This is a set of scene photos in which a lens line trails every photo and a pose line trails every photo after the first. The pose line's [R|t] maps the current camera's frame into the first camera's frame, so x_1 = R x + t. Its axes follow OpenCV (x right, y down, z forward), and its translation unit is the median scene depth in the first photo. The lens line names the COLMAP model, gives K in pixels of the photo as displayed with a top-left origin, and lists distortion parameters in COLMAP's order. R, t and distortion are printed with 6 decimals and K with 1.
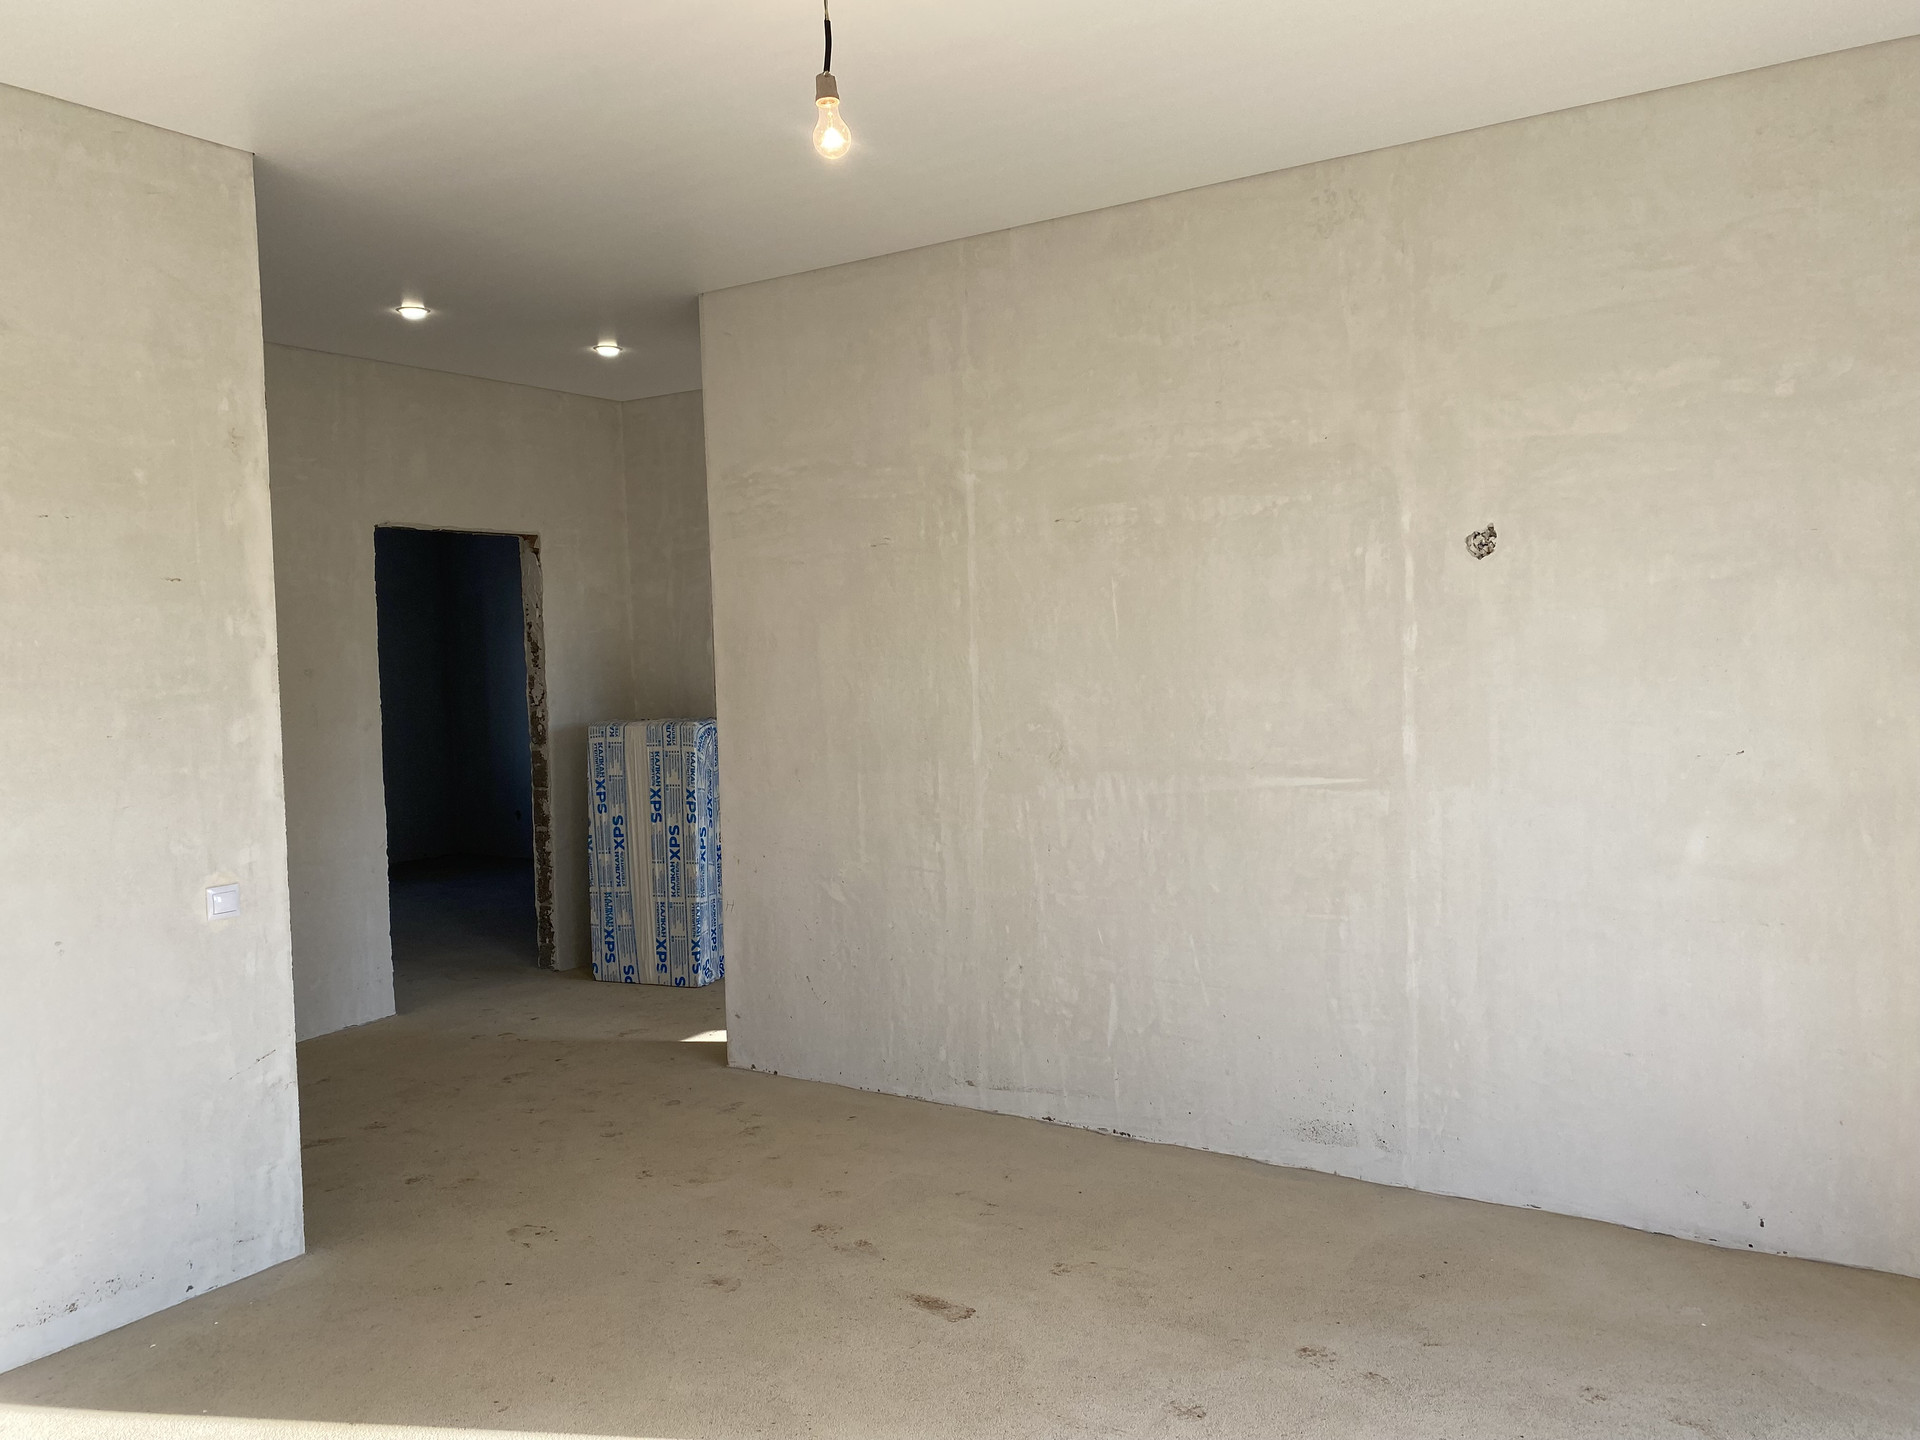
lens RADIAL K [[1459.5, 0, 958.3], [0, 1459.5, 703.3], [0, 0, 1]] dist [0.041029, -0.055440]
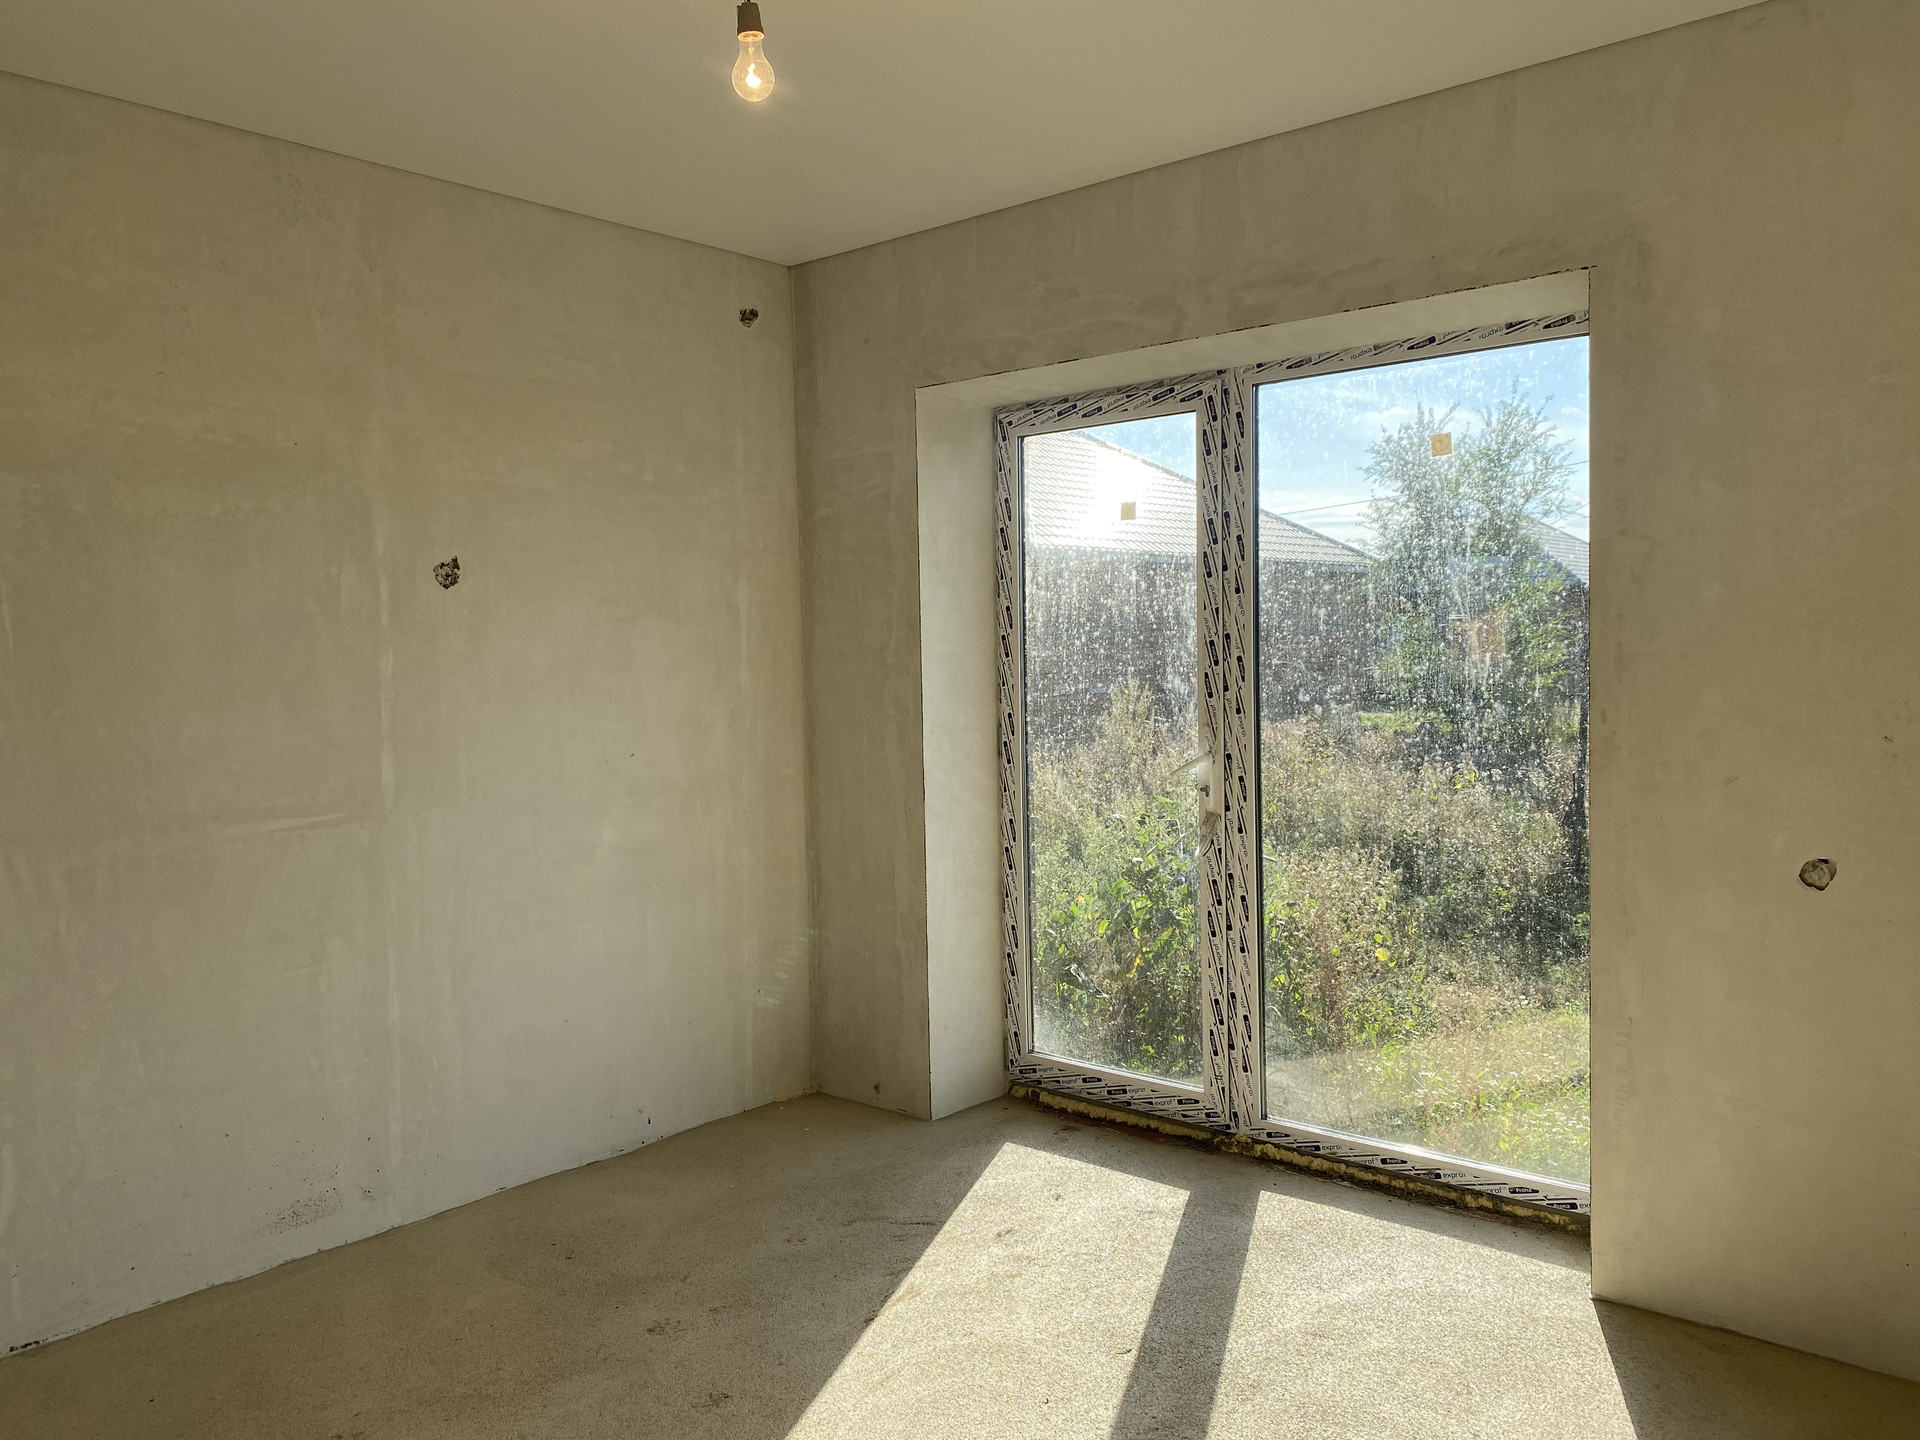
lens RADIAL K [[1459.5, 0, 954.5], [0, 1459.5, 711.4], [0, 0, 1]] dist [0.041029, -0.055440]
pose [[0.137478, -0.016597, 0.990366, -0.590488], [0.052892, 0.998556, 0.009393, -0.001642], [-0.989092, 0.051091, 0.138157, 0.469423]]
